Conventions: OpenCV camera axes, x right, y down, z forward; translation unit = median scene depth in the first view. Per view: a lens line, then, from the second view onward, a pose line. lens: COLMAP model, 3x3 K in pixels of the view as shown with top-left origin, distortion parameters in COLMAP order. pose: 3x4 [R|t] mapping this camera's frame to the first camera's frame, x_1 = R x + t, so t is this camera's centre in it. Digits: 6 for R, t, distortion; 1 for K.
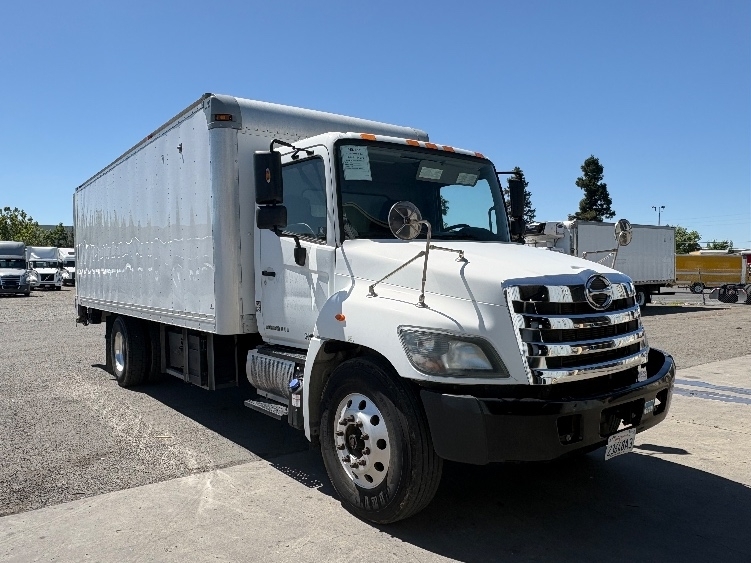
lens RADIAL K [[578.9, 0, 387.1], [0, 578.9, 282.0], [0, 0, 1]] dist [0.007239, 0.003867]
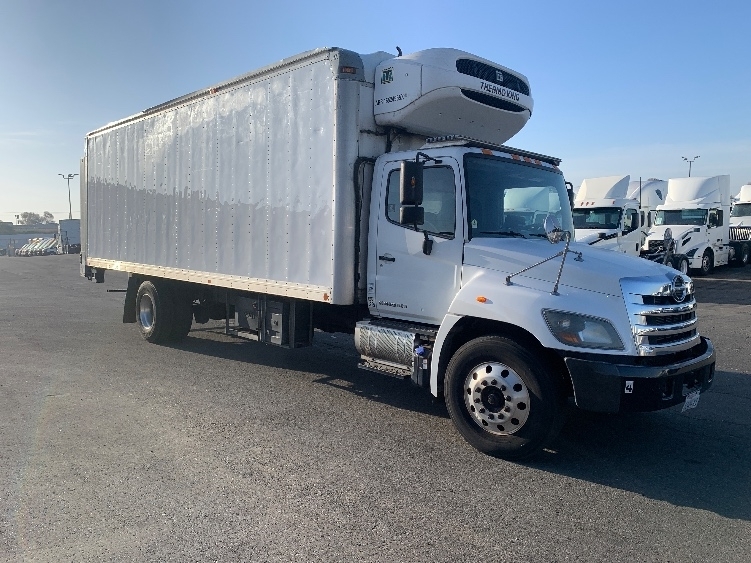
lens RADIAL K [[609.6, 0, 370.1], [0, 609.6, 280.9], [0, 0, 1]] dist [0.002334, 0.013239]
pose [[0.994326, 0.039698, 0.098694, -0.435439], [-0.044315, 0.998002, 0.045034, -0.028852], [-0.096709, -0.049152, 0.994098, -0.294385]]
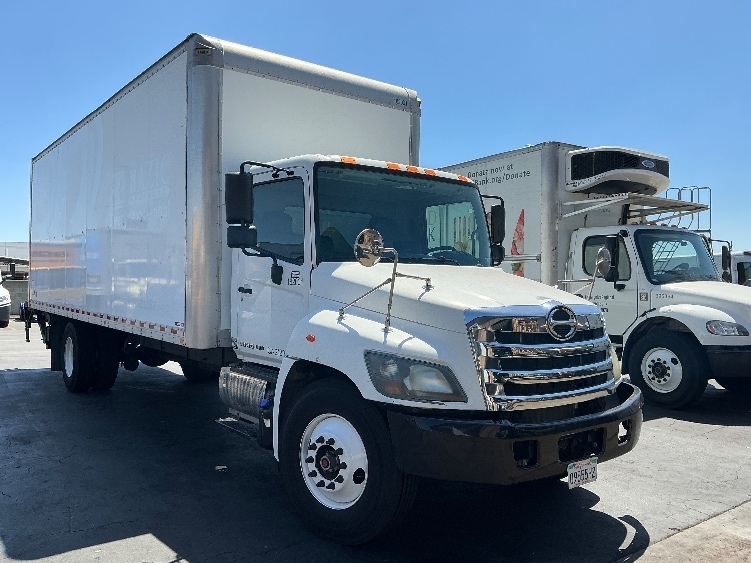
lens RADIAL K [[668.1, 0, 396.5], [0, 668.1, 277.3], [0, 0, 1]] dist [0.018123, -0.018518]
pose [[0.999305, 0.036352, 0.008300, 0.053822], [-0.036142, 0.999054, -0.024171, -0.022781], [-0.009171, 0.023854, 0.999673, -0.177833]]
